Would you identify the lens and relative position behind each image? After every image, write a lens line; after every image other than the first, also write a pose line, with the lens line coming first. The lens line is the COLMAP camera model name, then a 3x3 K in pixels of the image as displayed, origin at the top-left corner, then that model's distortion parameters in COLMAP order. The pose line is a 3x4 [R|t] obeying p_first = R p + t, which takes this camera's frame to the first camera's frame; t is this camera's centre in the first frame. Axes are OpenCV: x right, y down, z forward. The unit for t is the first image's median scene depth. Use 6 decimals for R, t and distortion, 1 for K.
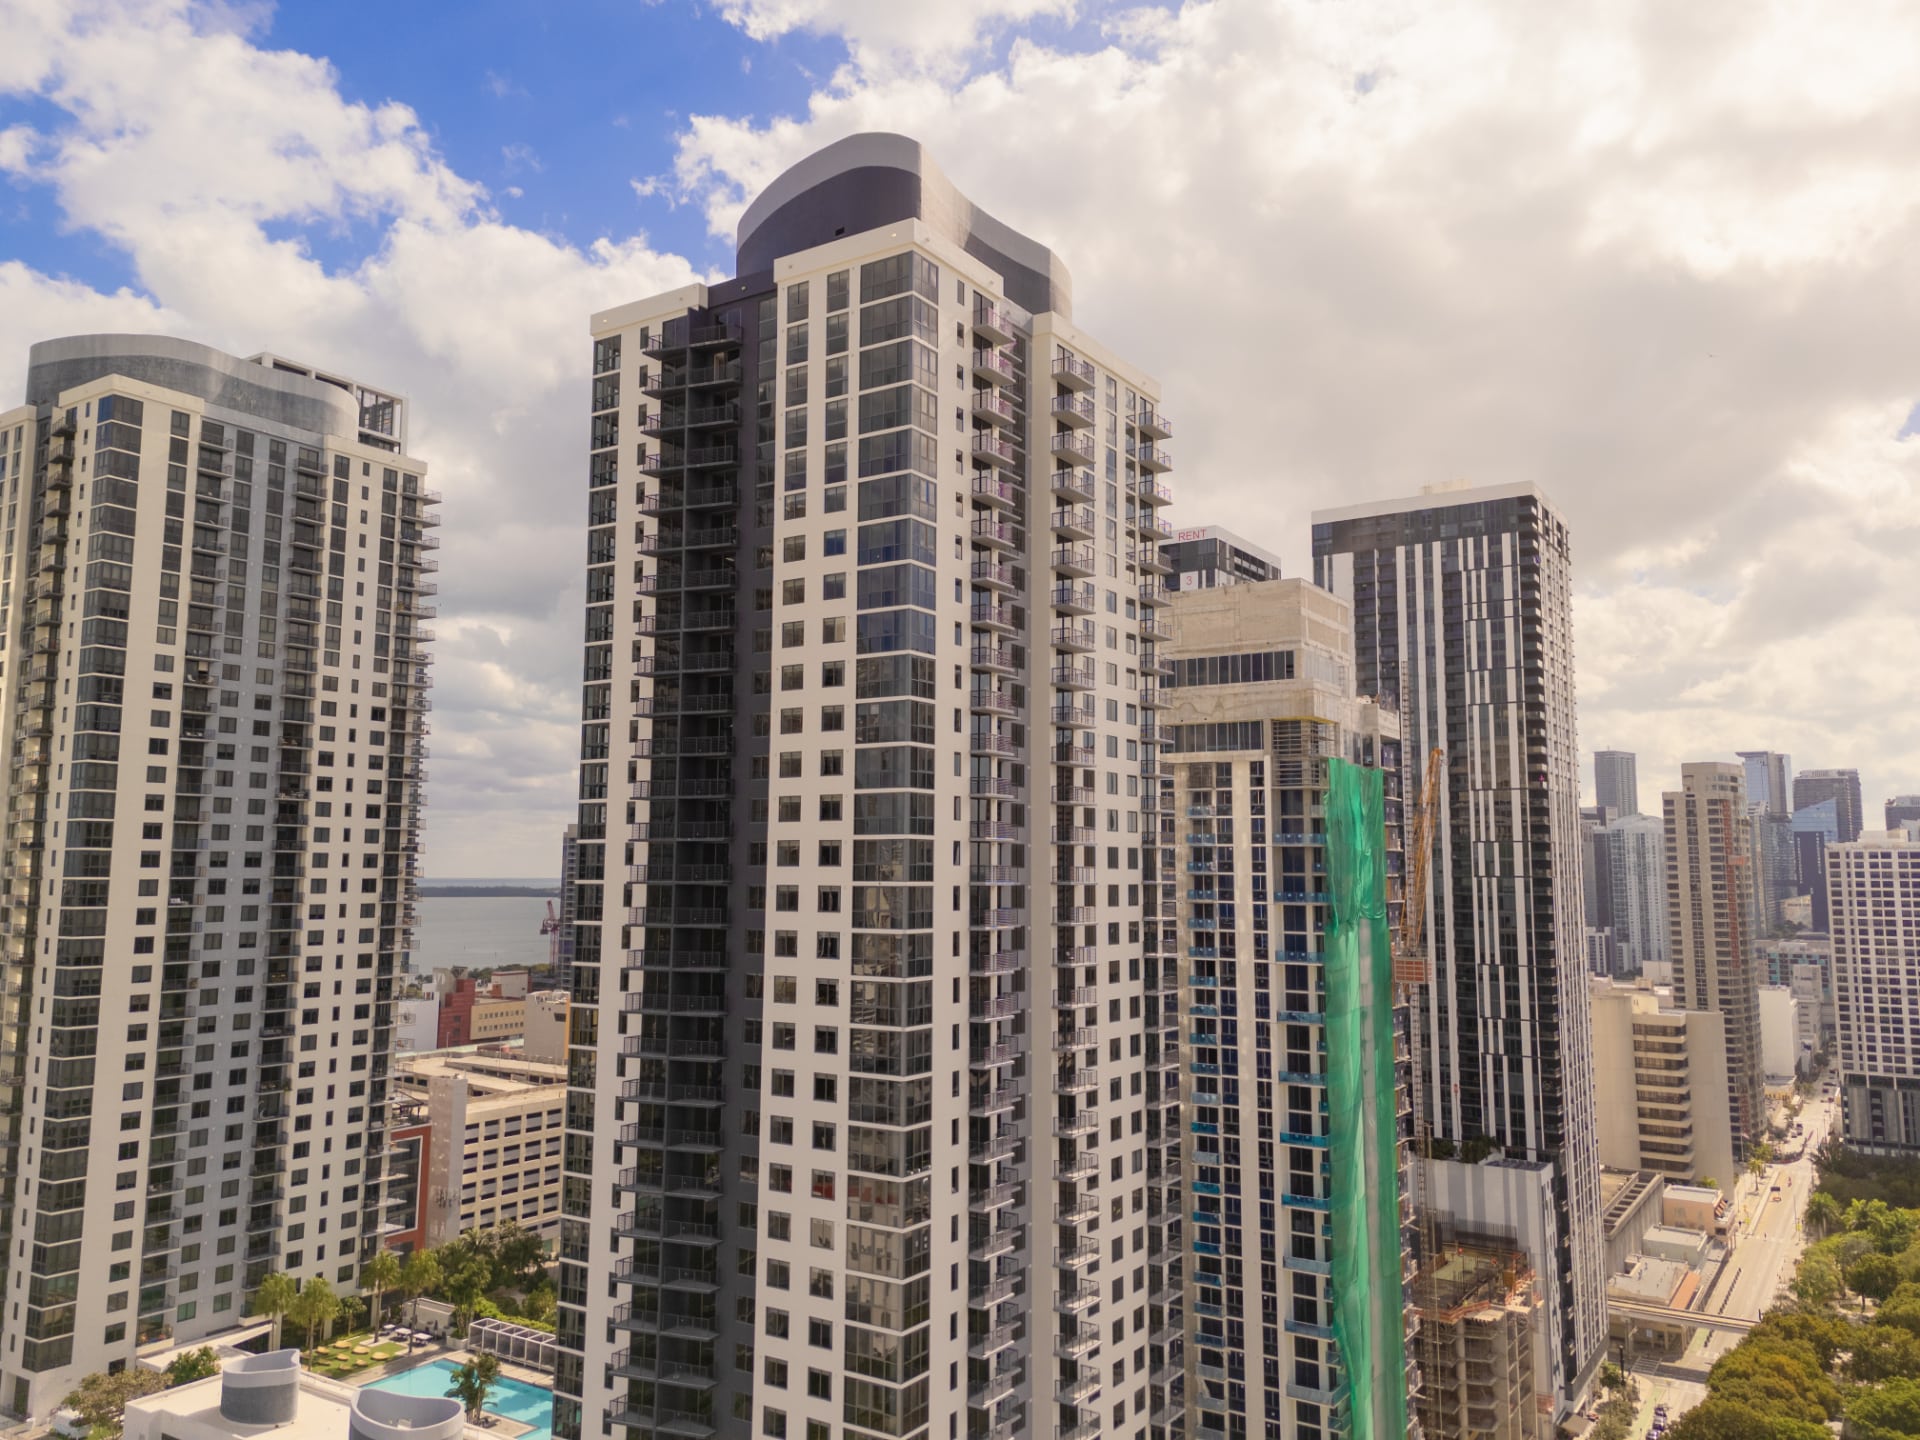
lens RADIAL K [[1410.9, 0, 965.1], [0, 1410.9, 706.4], [0, 0, 1]] dist [0.089391, -0.084279]
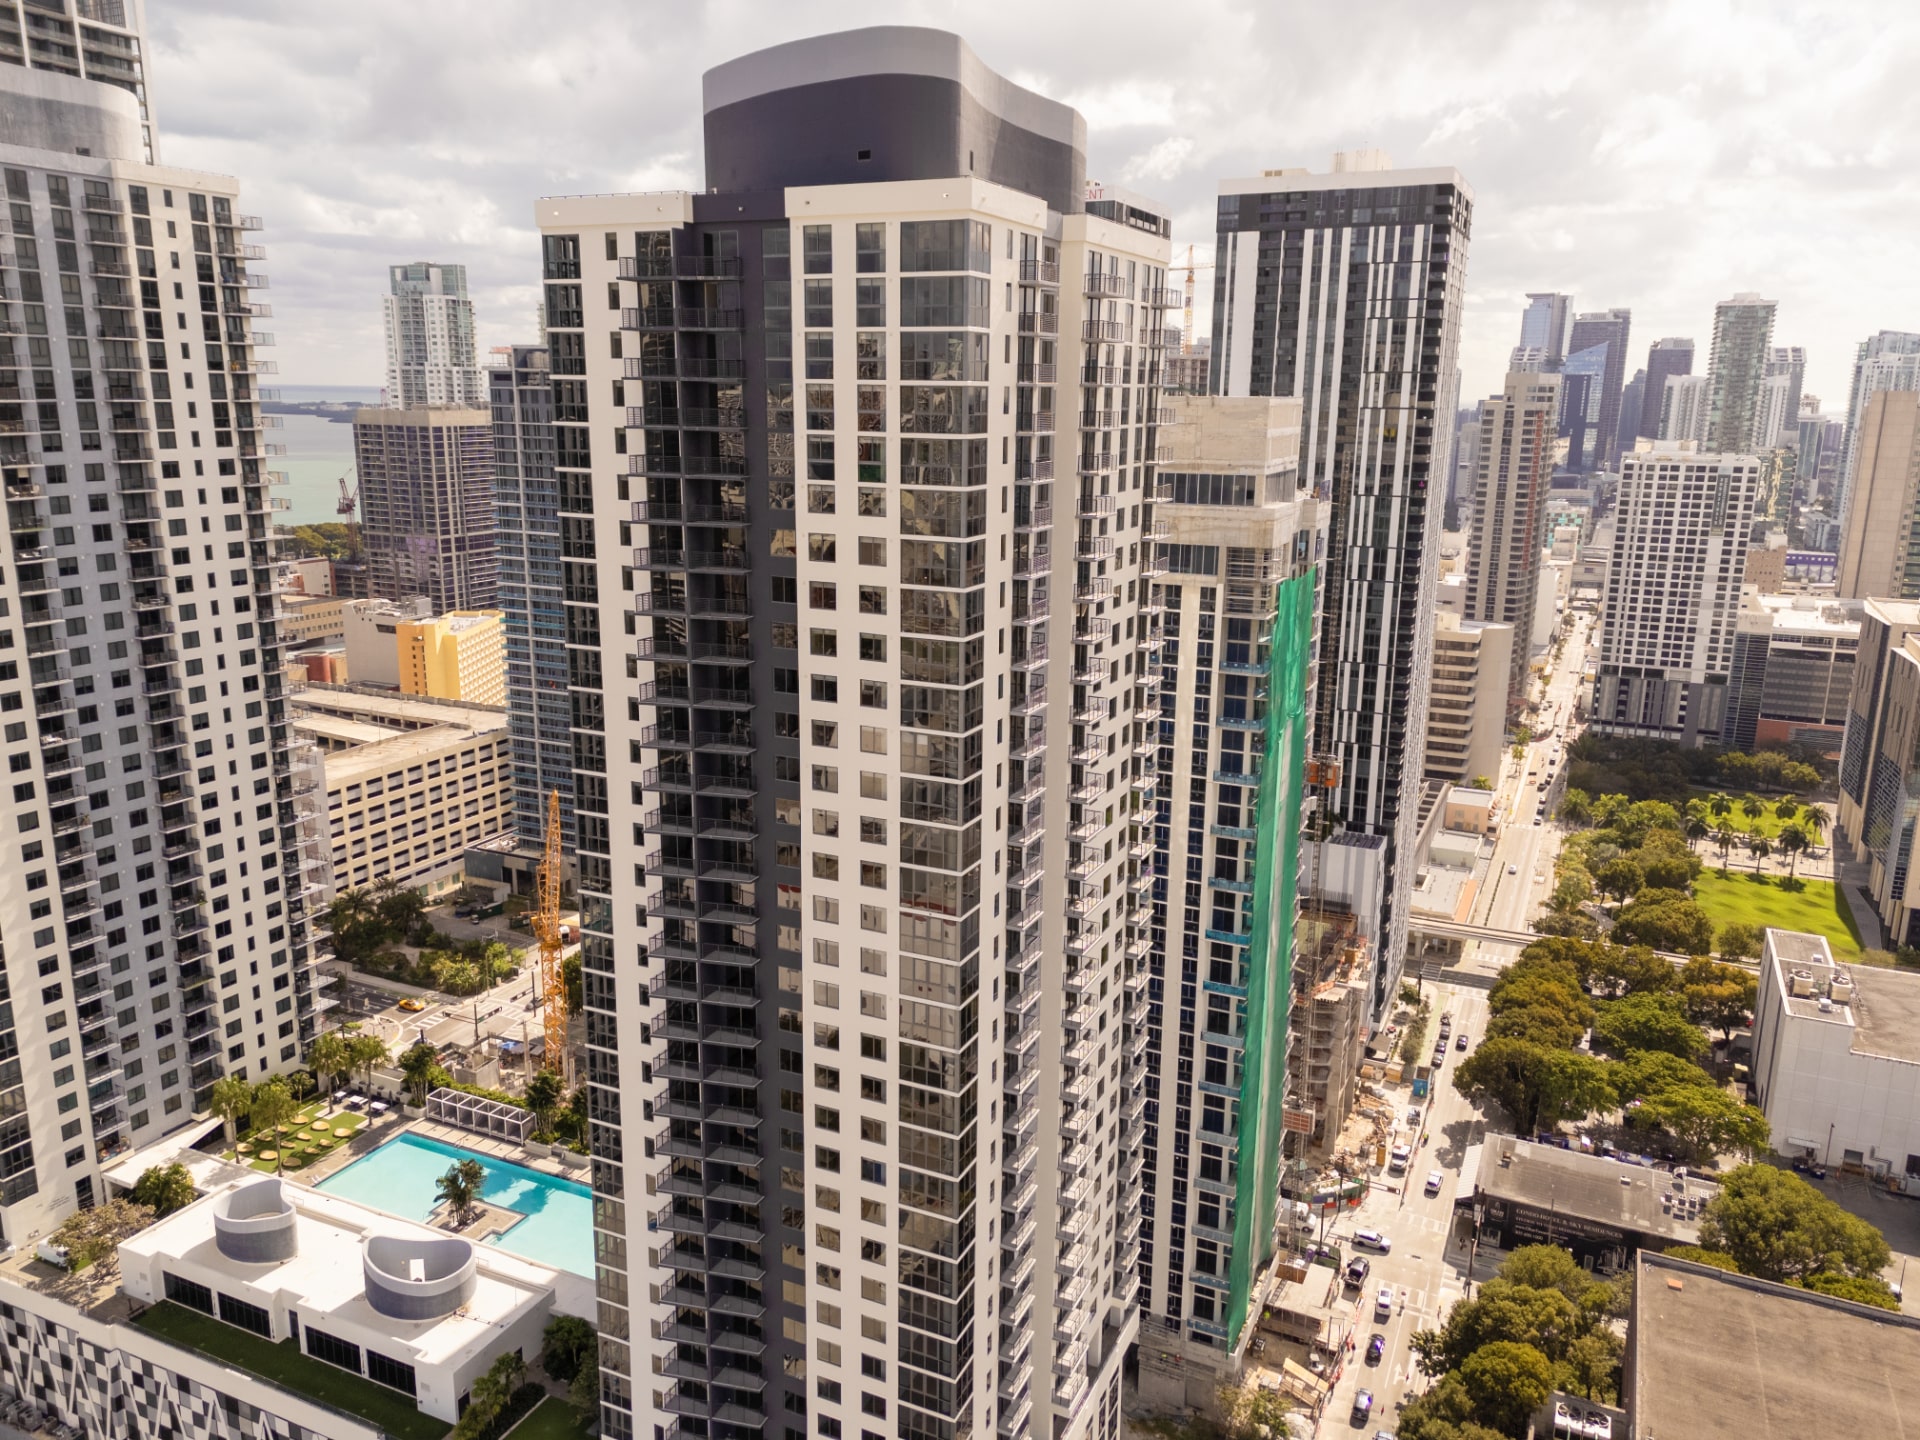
lens RADIAL K [[1410.9, 0, 965.1], [0, 1410.9, 706.4], [0, 0, 1]] dist [0.089391, -0.084279]
pose [[0.989563, -0.026453, 0.141652, -0.068751], [-0.022288, 0.943080, 0.331819, -0.135229], [-0.142367, -0.331513, 0.932647, 0.048096]]
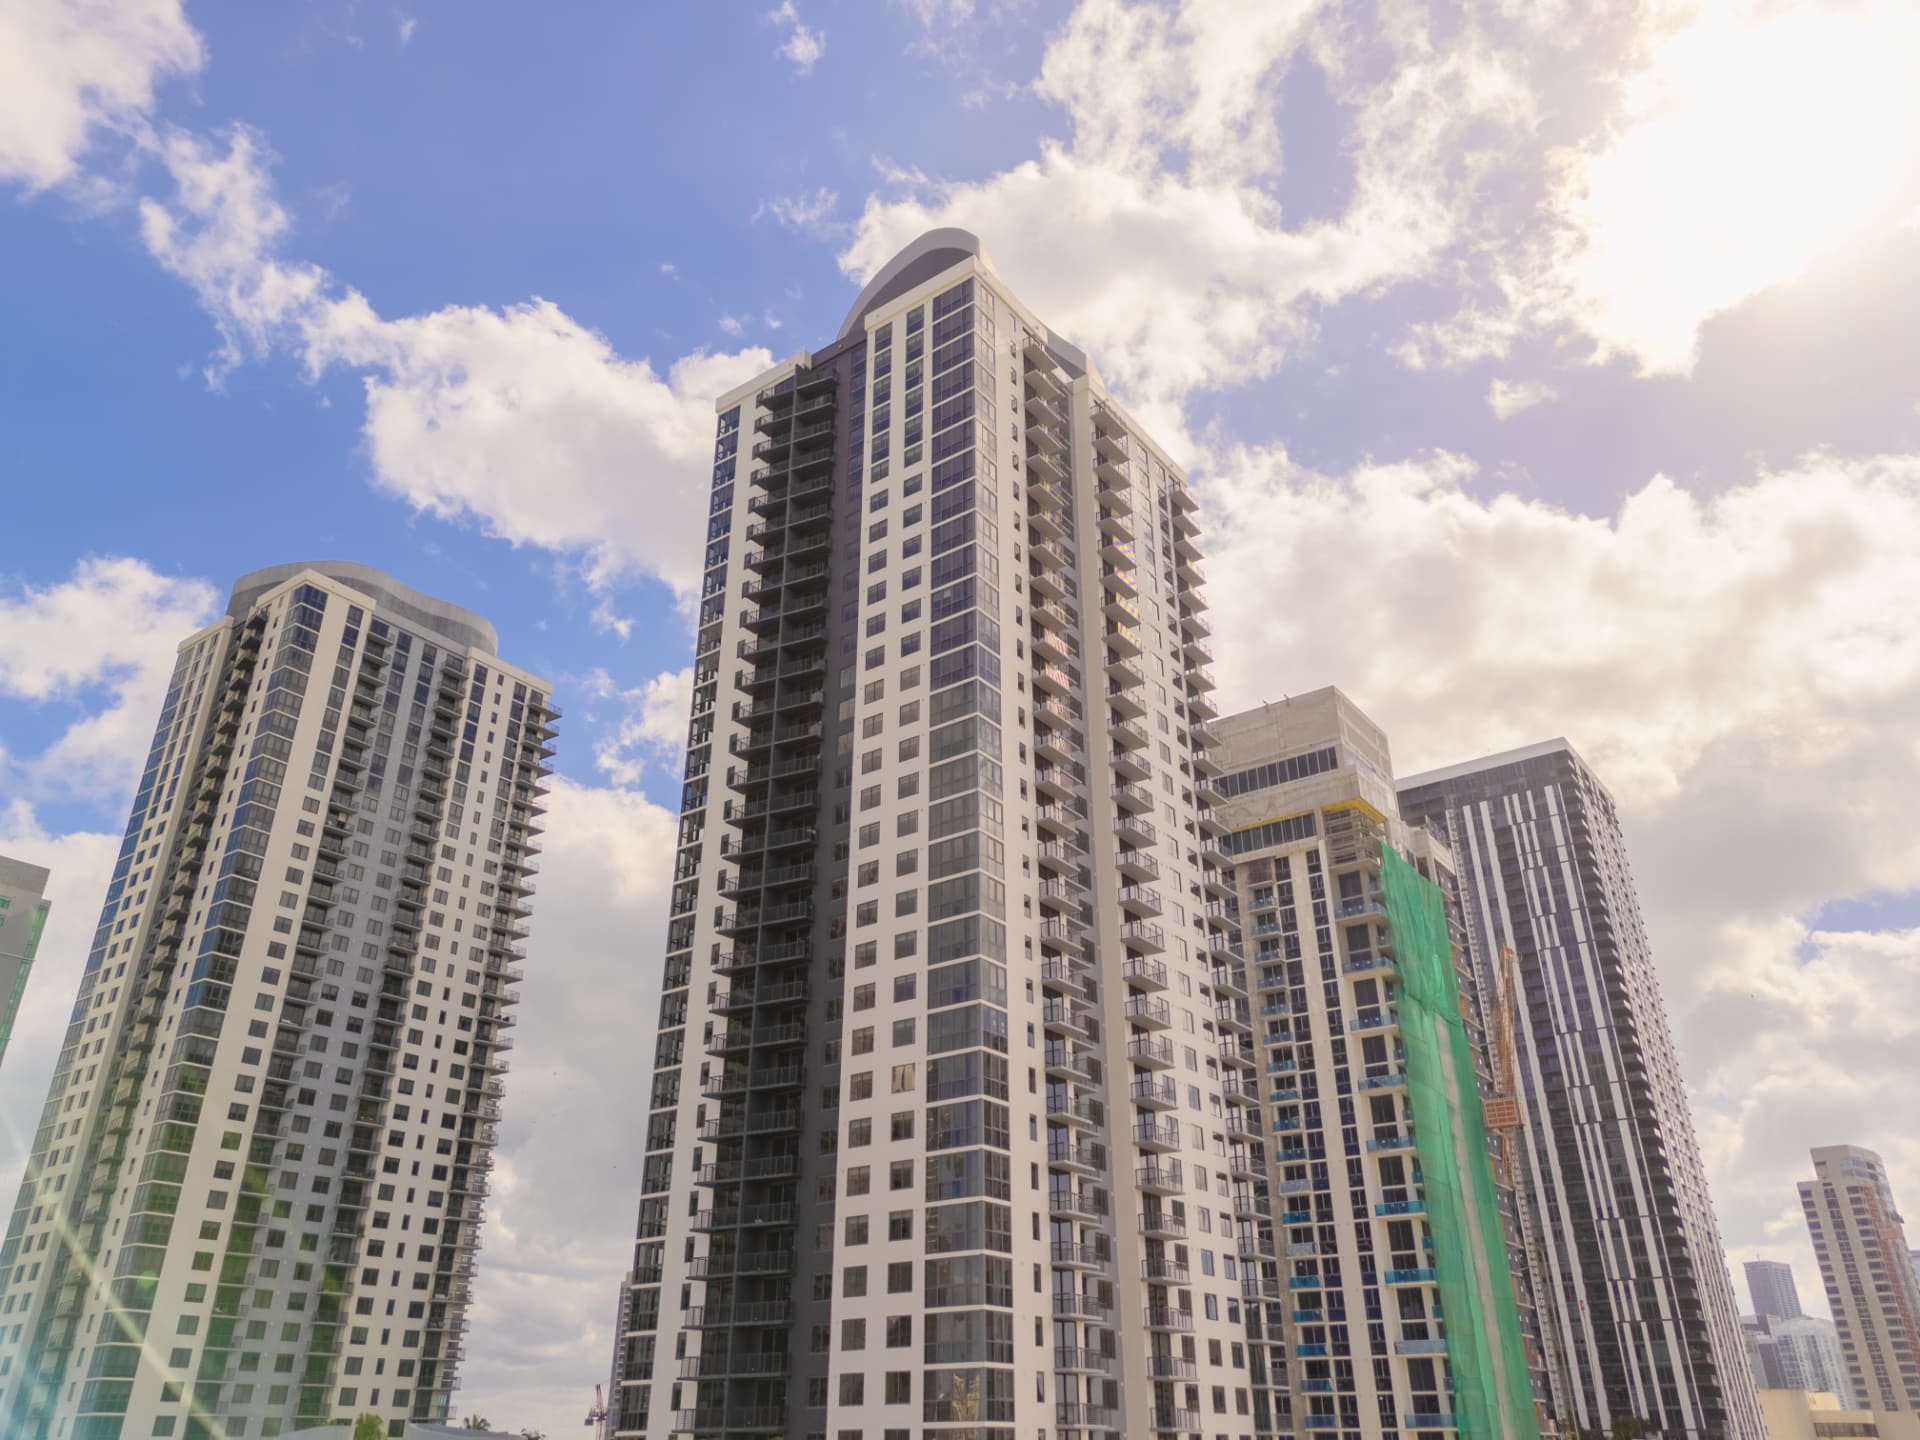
lens RADIAL K [[1418.9, 0, 964.2], [0, 1418.9, 698.9], [0, 0, 1]] dist [0.059844, -0.038999]
pose [[0.998484, -0.034384, -0.042986, -0.001355], [0.016235, 0.930123, -0.366888, 0.208290], [0.052597, 0.365634, 0.929271, -0.023056]]
